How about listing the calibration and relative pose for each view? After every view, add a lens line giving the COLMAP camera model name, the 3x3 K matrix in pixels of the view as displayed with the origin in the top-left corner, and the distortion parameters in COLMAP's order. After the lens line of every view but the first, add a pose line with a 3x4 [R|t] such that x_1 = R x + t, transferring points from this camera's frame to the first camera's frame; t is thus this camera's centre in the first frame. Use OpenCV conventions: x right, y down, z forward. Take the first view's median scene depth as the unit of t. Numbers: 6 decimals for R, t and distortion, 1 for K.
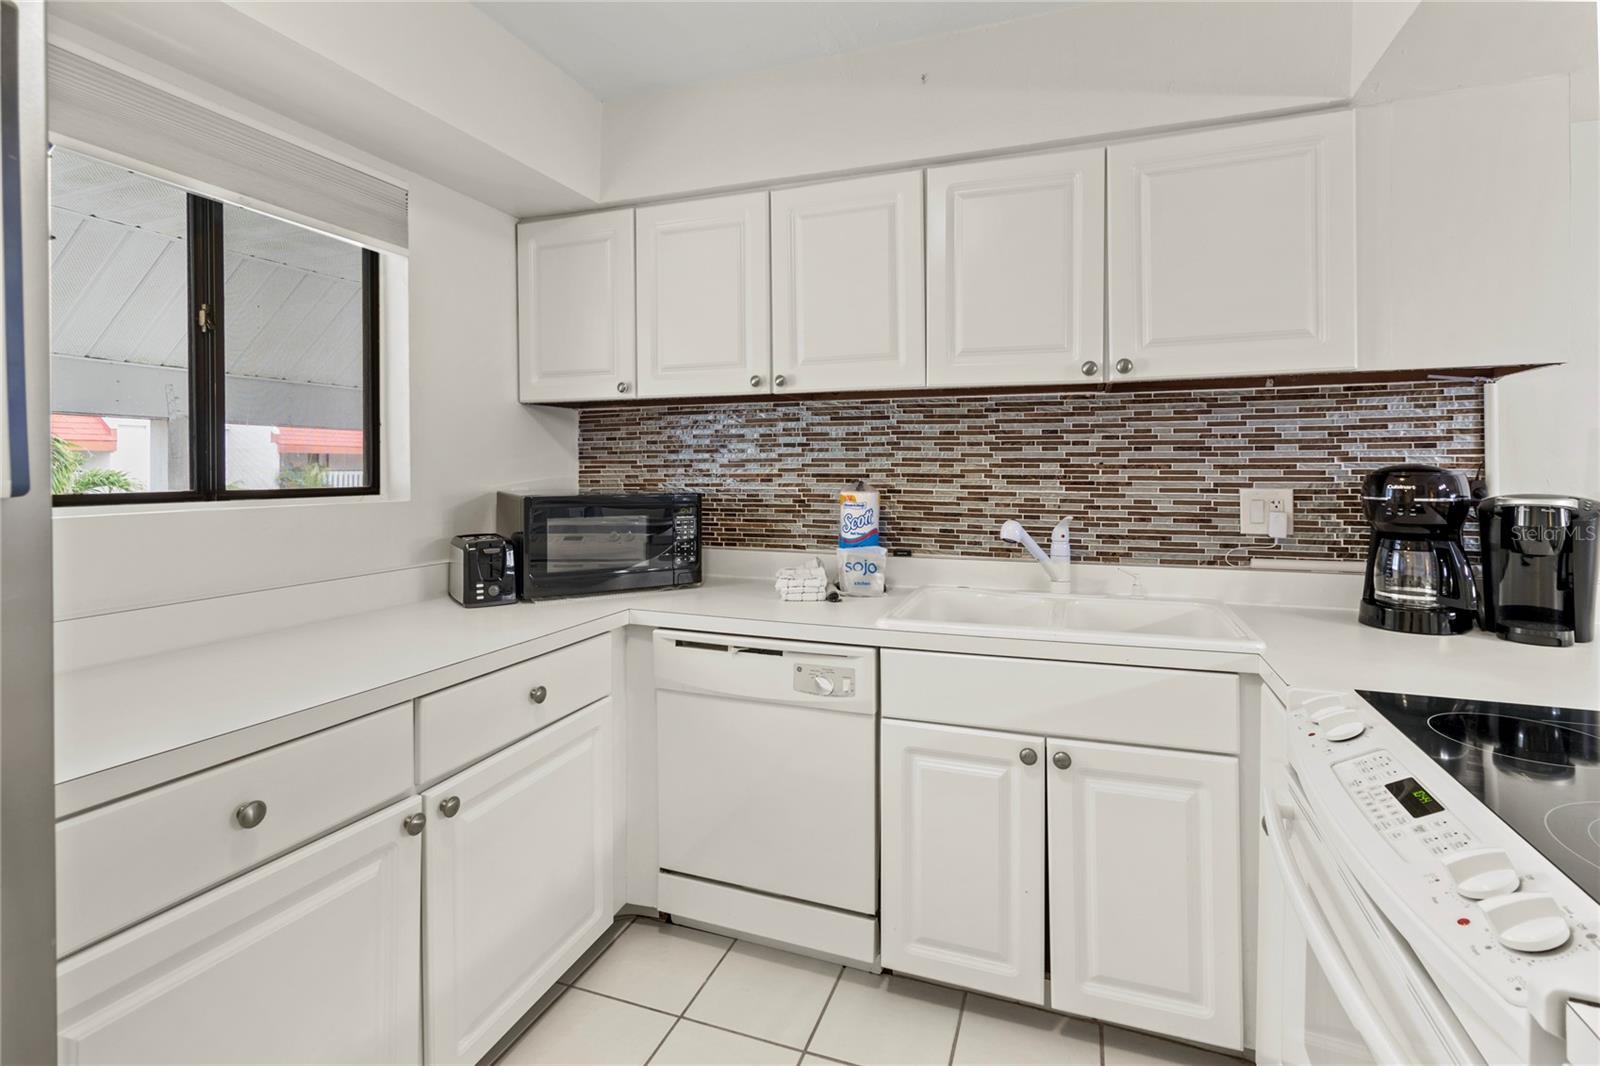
lens RADIAL K [[755.3, 0, 815.3], [0, 755.3, 471.1], [0, 0, 1]] dist [0.002403, 0.000730]
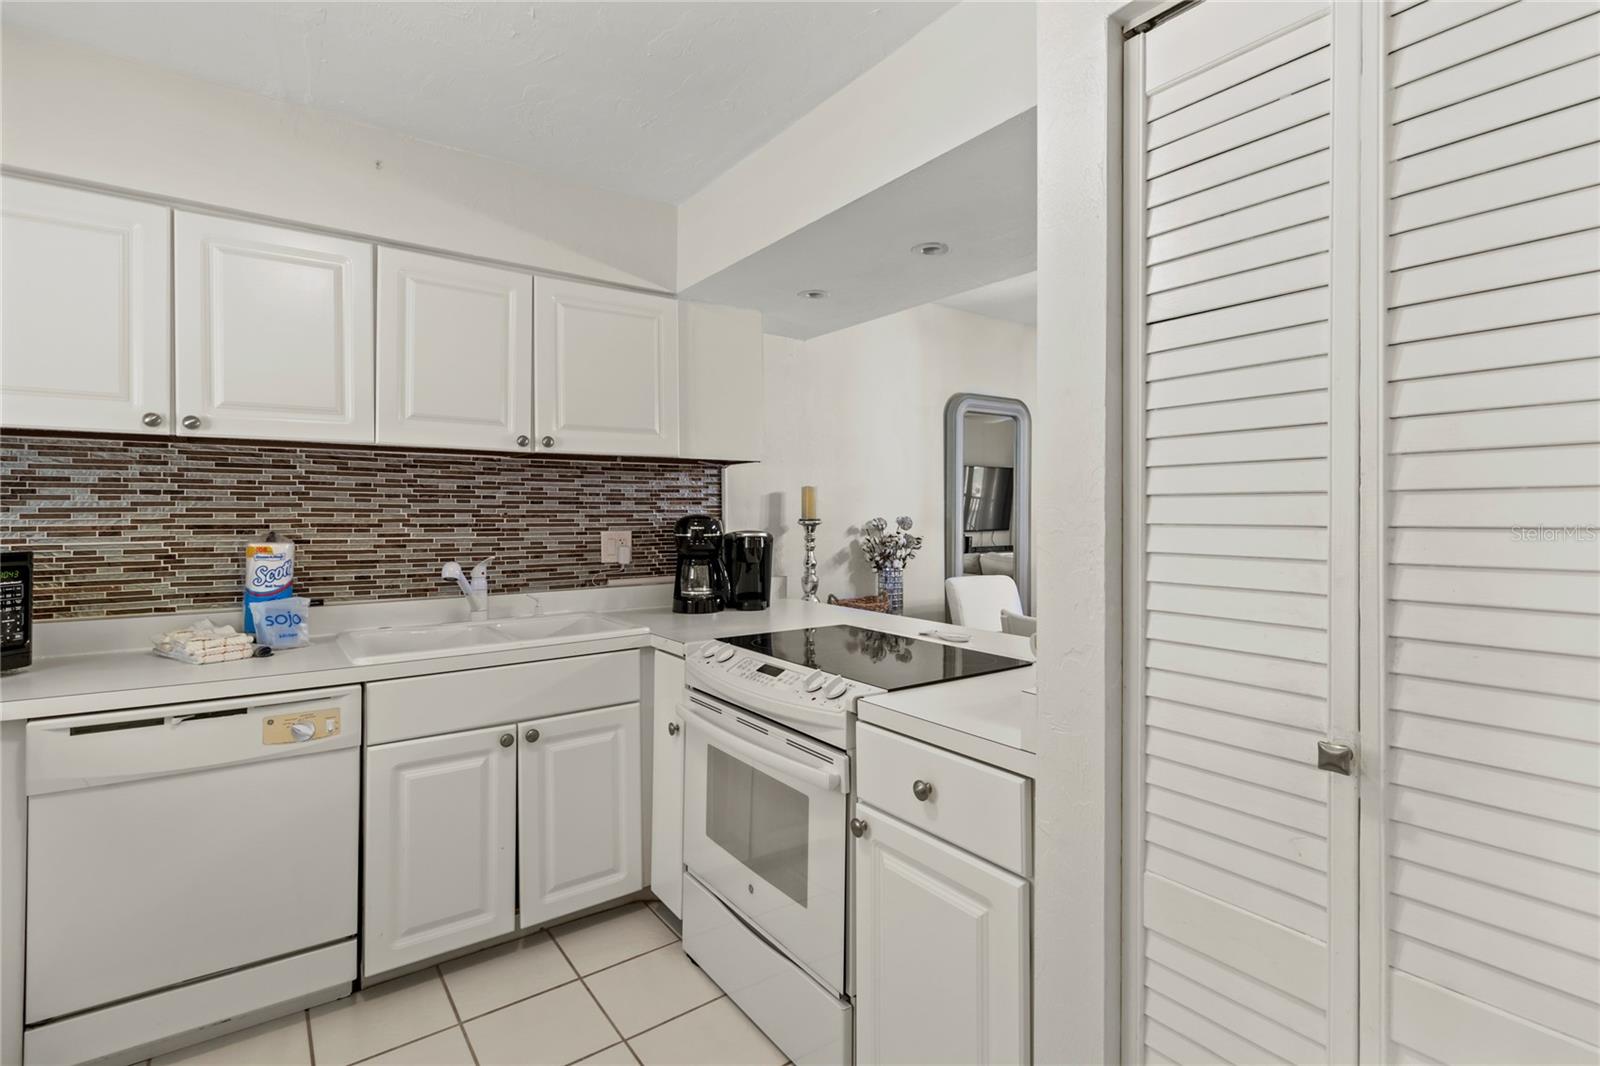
lens RADIAL K [[754.1, 0, 813.7], [0, 754.1, 508.3], [0, 0, 1]] dist [-0.000135, -0.000150]
pose [[0.555938, 0.006051, 0.831202, -0.411410], [0.007104, 0.999902, -0.012030, -0.000433], [-0.831193, 0.012593, 0.555841, -0.131021]]
